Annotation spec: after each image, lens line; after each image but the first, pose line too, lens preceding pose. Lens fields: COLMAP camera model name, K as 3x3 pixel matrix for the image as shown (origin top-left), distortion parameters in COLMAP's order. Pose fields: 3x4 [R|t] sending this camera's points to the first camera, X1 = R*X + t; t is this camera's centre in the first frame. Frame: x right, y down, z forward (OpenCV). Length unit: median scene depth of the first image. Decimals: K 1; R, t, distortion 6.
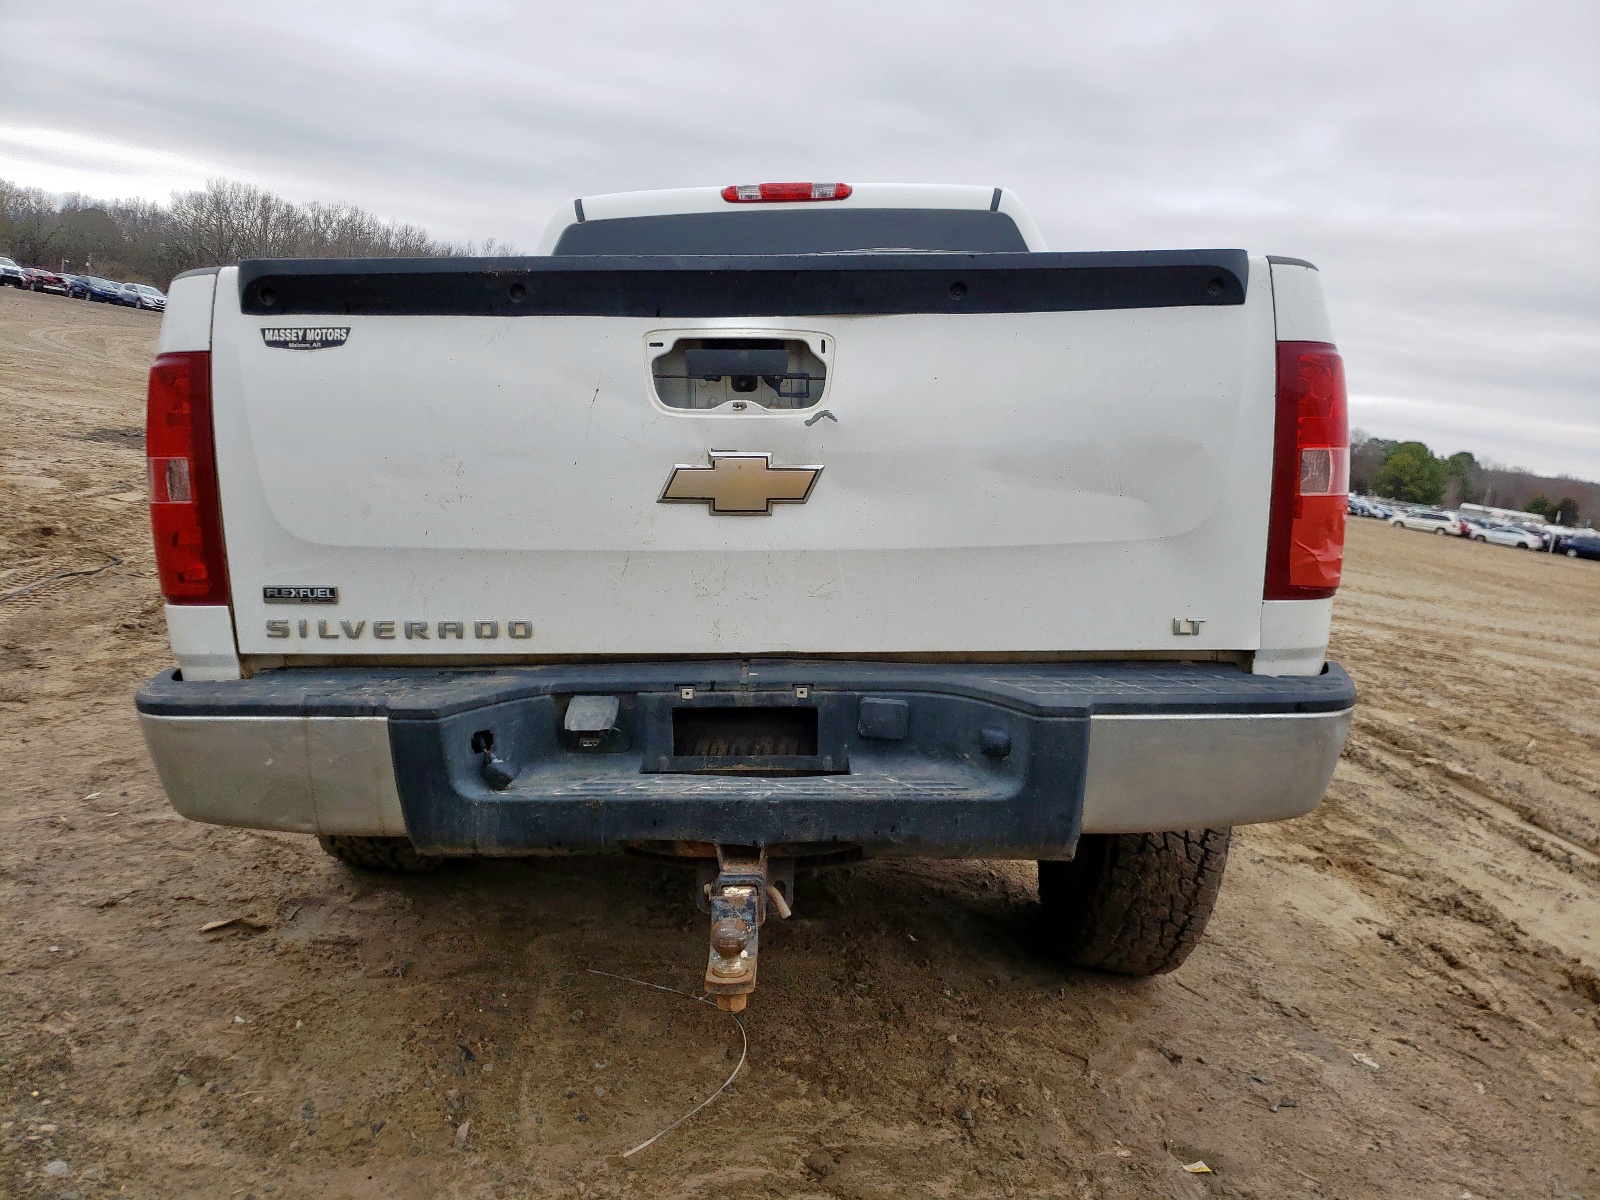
lens RADIAL K [[1233.6, 0, 800.0], [0, 1233.6, 600.0], [0, 0, 1]] dist [0.094552, -0.000668]
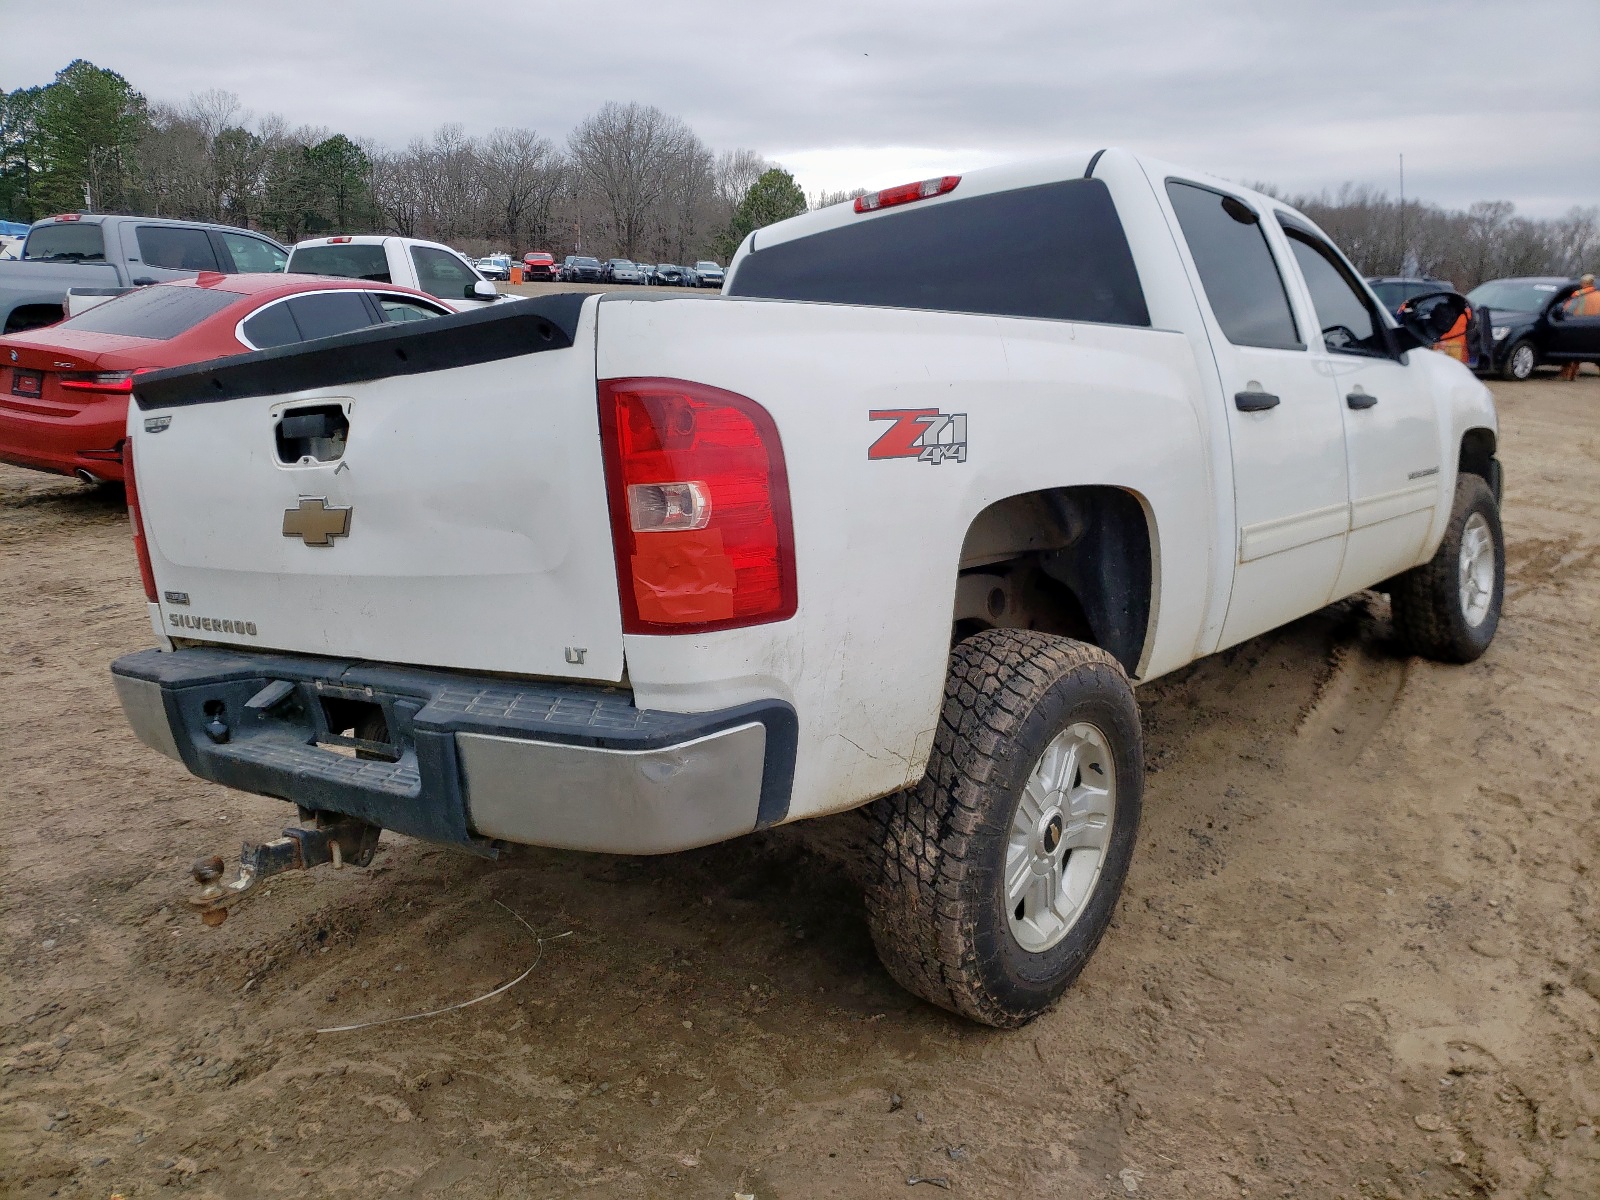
lens RADIAL K [[1217.5, 0, 801.7], [0, 1217.5, 563.9], [0, 0, 1]] dist [0.042294, -0.000327]
pose [[0.792265, 0.015034, -0.609992, 1.068427], [-0.011674, 0.999887, 0.009481, -0.066326], [0.610065, -0.000390, 0.792351, 0.307758]]
